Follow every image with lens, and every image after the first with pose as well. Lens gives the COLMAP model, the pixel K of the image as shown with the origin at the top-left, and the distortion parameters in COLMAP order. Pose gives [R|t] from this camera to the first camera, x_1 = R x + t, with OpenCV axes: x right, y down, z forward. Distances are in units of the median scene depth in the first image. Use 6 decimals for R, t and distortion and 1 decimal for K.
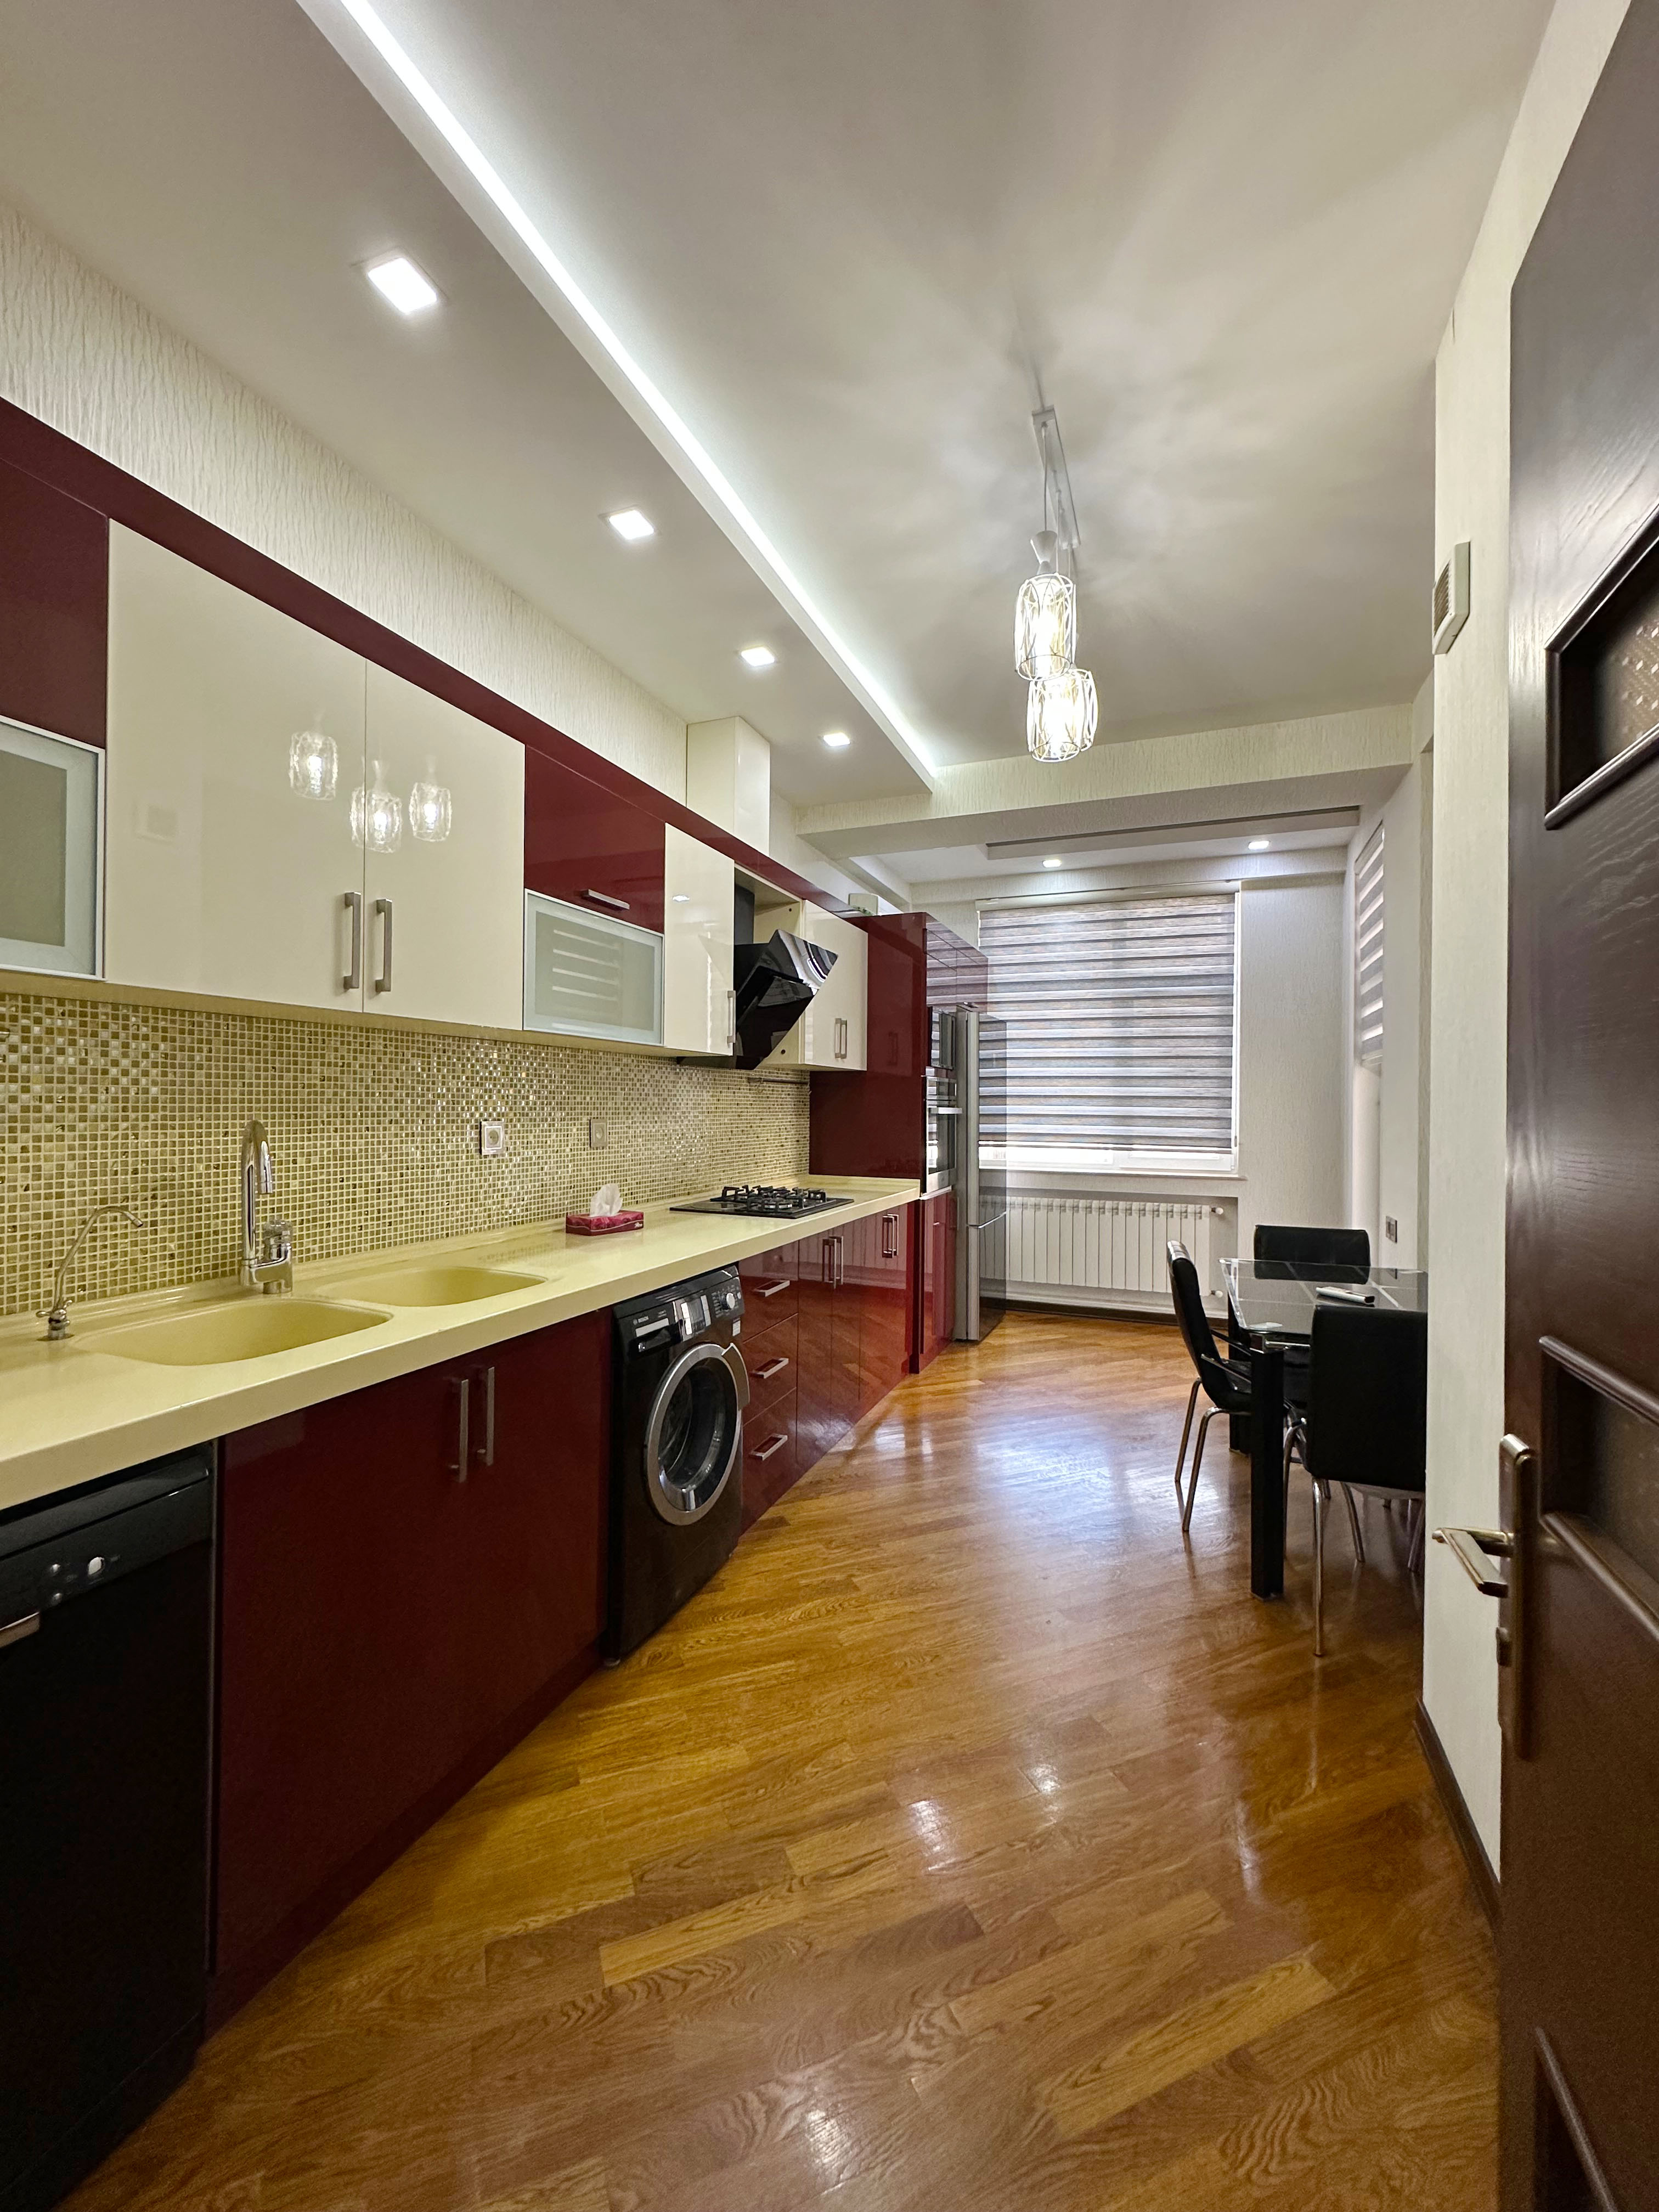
lens RADIAL K [[879.3, 0, 824.0], [0, 879.3, 1092.8], [0, 0, 1]] dist [0.000917, -0.000184]
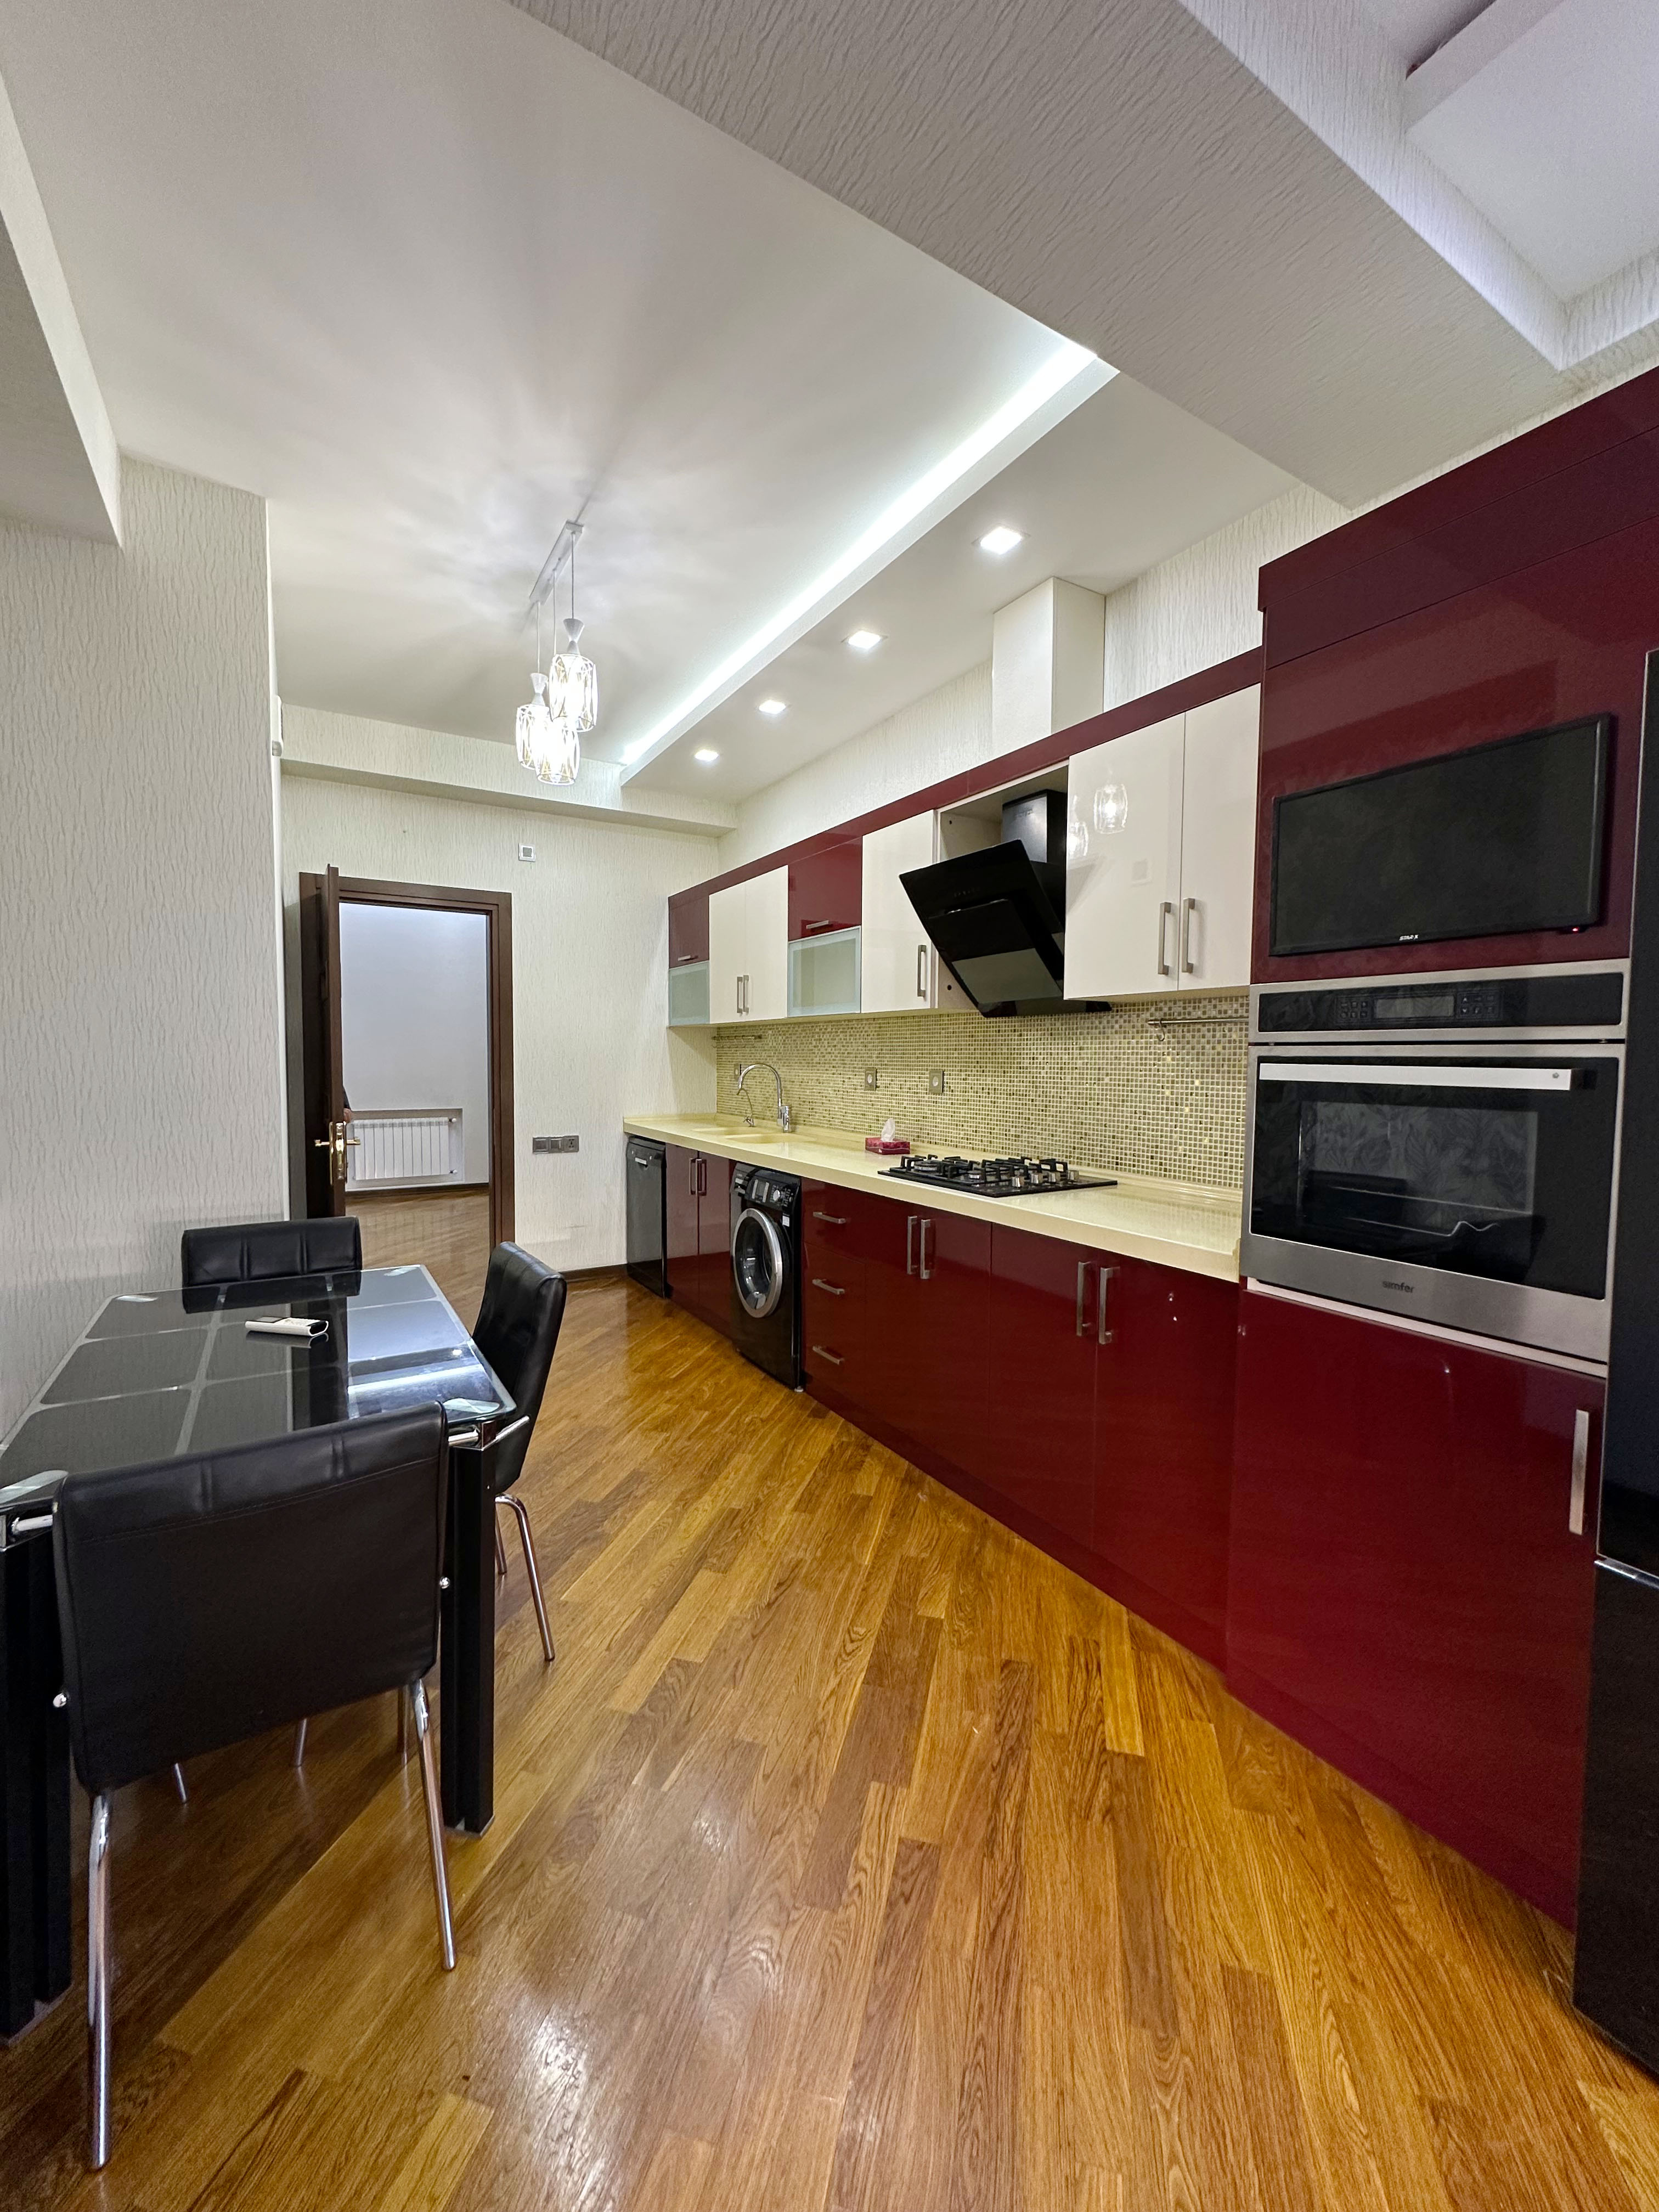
lens RADIAL K [[879.3, 0, 827.3], [0, 879.3, 1114.8], [0, 0, 1]] dist [0.000917, -0.000184]
pose [[-0.604418, 0.022266, -0.796356, 1.064080], [-0.013235, 0.999191, 0.037982, 0.061829], [0.796557, 0.033497, -0.603634, 2.116462]]
